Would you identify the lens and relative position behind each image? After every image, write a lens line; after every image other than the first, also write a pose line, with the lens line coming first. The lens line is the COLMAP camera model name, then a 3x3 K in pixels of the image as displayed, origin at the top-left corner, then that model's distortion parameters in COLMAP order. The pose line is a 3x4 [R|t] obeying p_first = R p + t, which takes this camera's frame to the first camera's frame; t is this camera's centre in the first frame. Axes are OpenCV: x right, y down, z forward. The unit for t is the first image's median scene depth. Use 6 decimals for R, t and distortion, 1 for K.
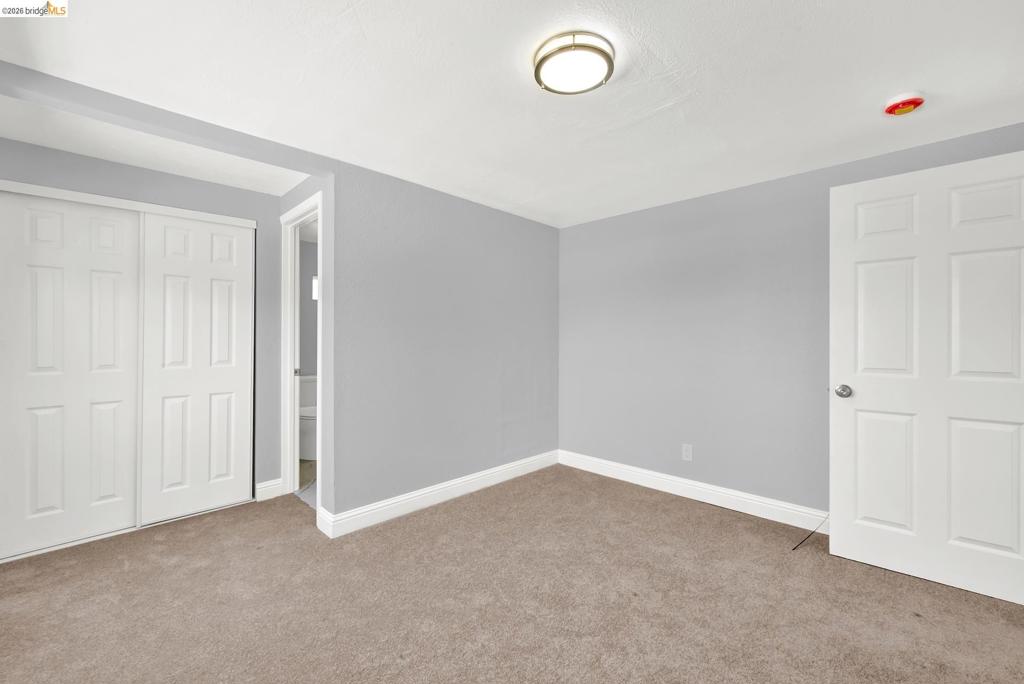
lens RADIAL K [[413.0, 0, 515.0], [0, 413.0, 339.5], [0, 0, 1]] dist [0.003581, -0.000478]
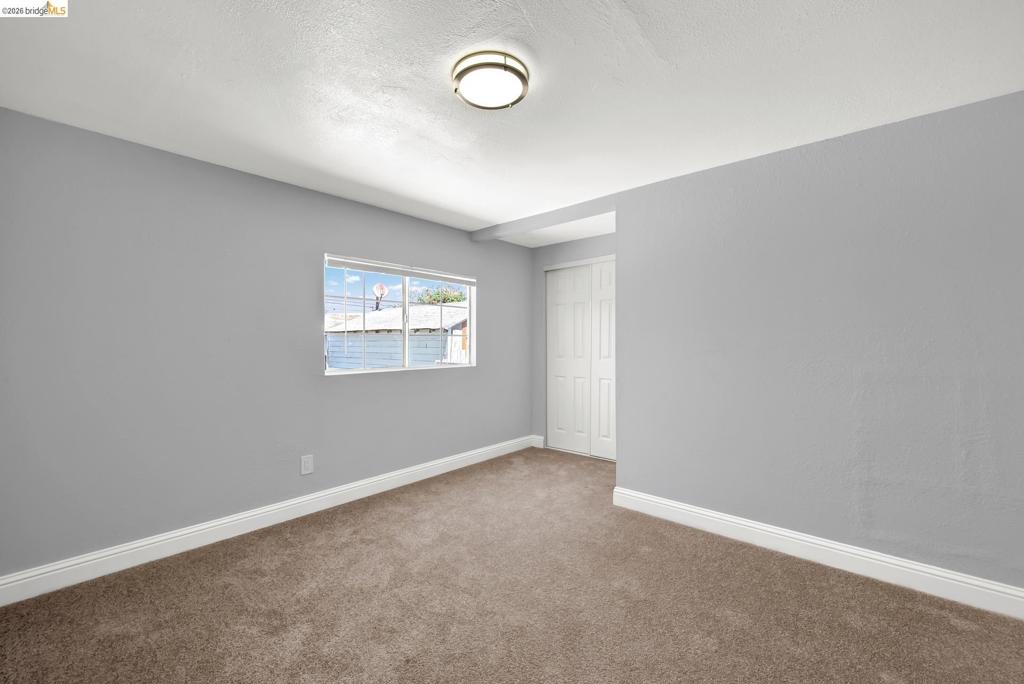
lens RADIAL K [[413.0, 0, 509.6], [0, 413.0, 344.1], [0, 0, 1]] dist [0.003581, -0.000478]
pose [[0.046232, 0.011986, -0.998859, 0.751814], [0.011798, 0.999852, 0.012544, -0.014858], [0.998861, -0.012365, 0.046083, 0.638872]]
